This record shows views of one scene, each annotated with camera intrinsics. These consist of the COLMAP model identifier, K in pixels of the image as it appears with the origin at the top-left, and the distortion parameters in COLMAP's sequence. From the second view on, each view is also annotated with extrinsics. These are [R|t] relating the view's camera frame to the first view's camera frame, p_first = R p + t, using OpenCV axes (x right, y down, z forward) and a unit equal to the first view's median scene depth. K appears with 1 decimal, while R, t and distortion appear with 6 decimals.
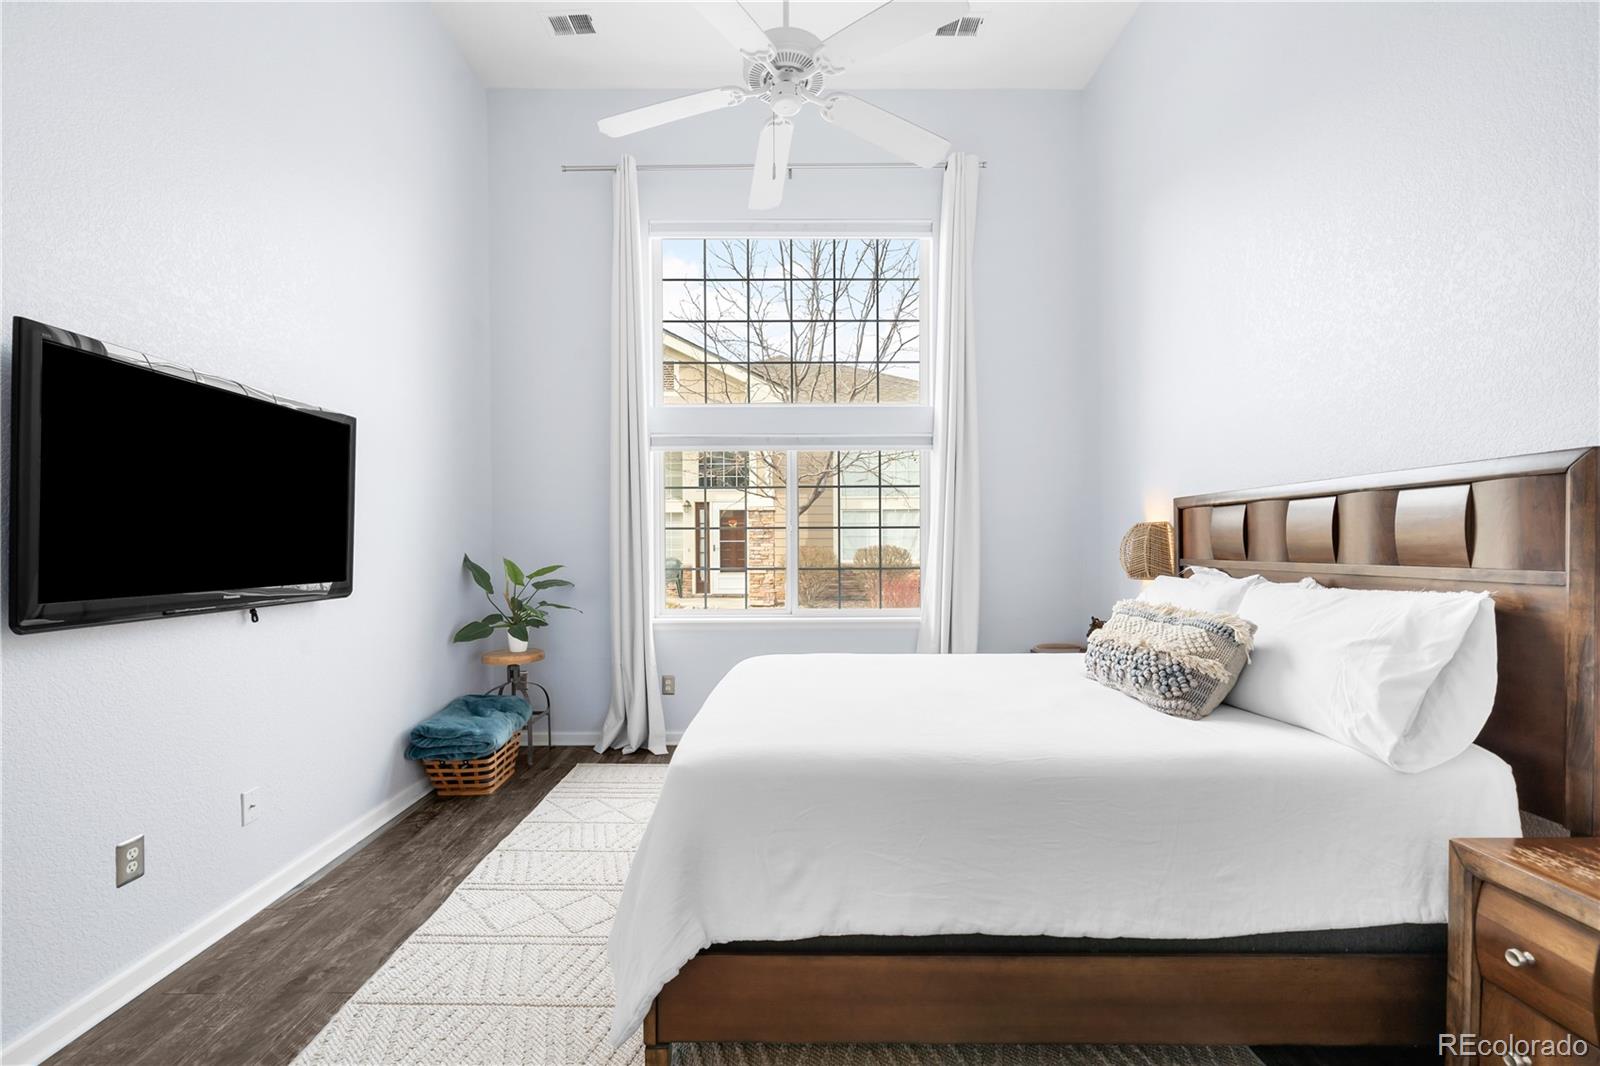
lens RADIAL K [[667.1, 0, 796.2], [0, 667.1, 547.8], [0, 0, 1]] dist [-0.002397, -0.000215]
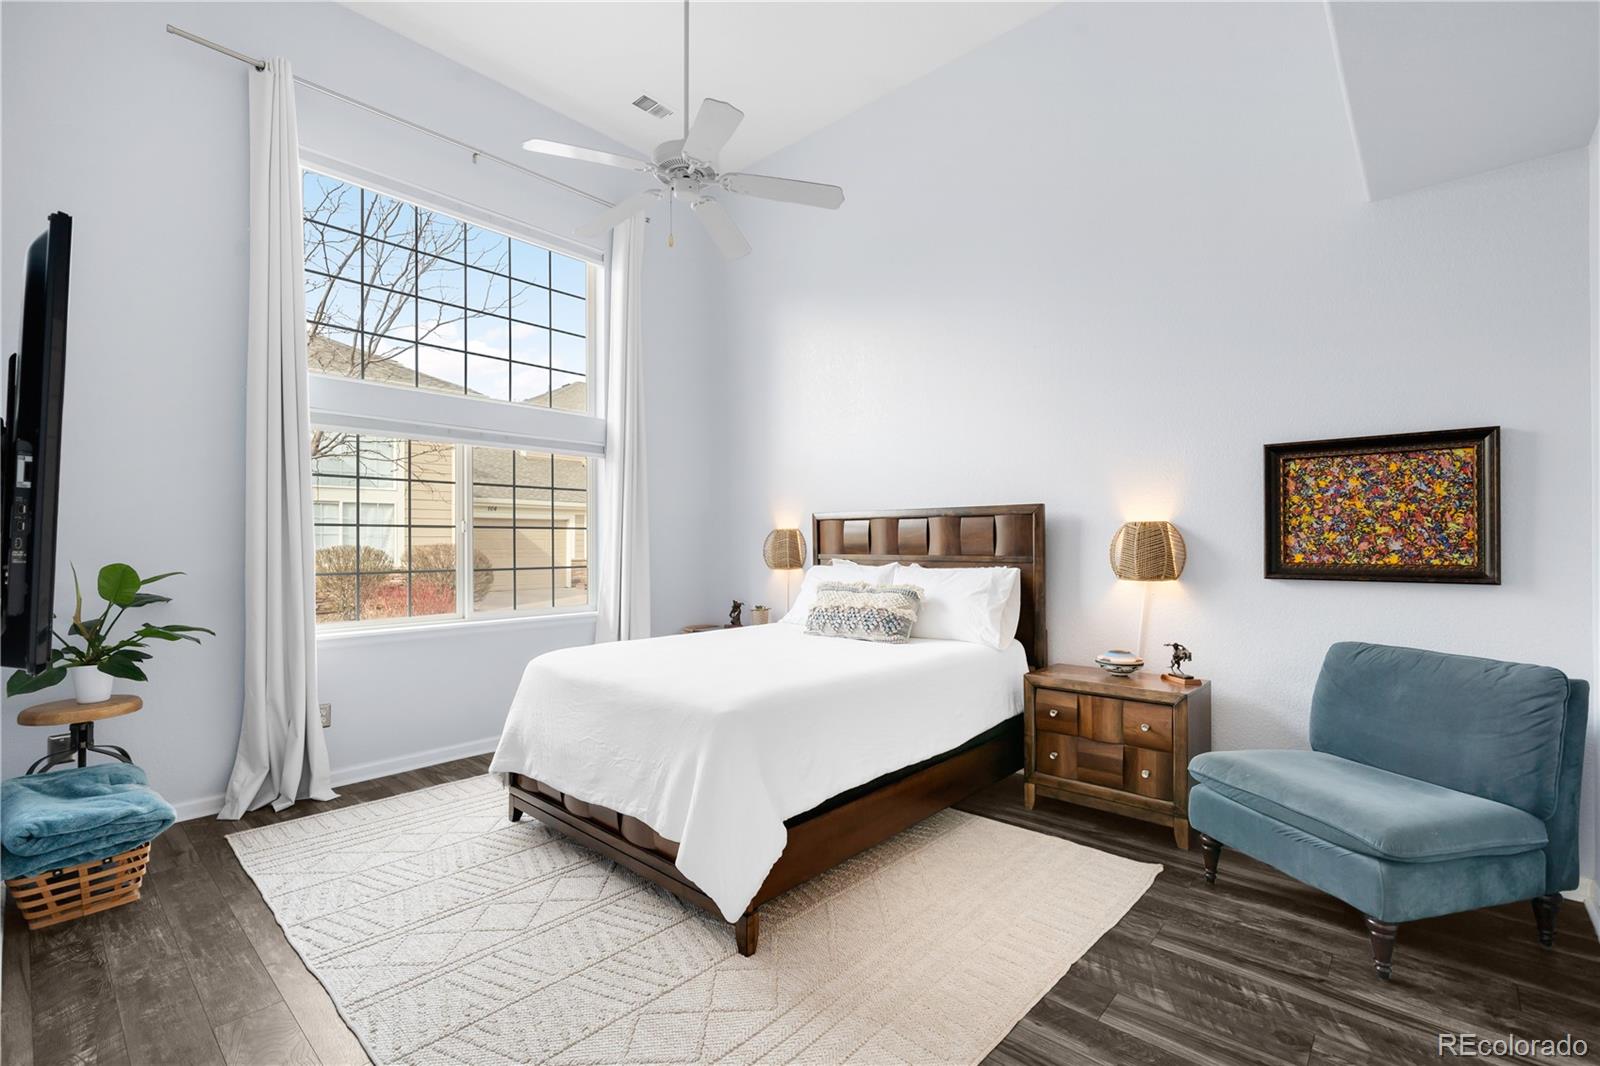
lens RADIAL K [[704.0, 0, 800.0], [0, 704.0, 533.0], [0, 0, 1]] dist [-0.000037, -0.000040]
pose [[0.669729, 0.013092, 0.742490, -0.555374], [0.003216, 0.999784, -0.020529, 0.001003], [-0.742598, 0.016137, 0.669543, -0.021552]]
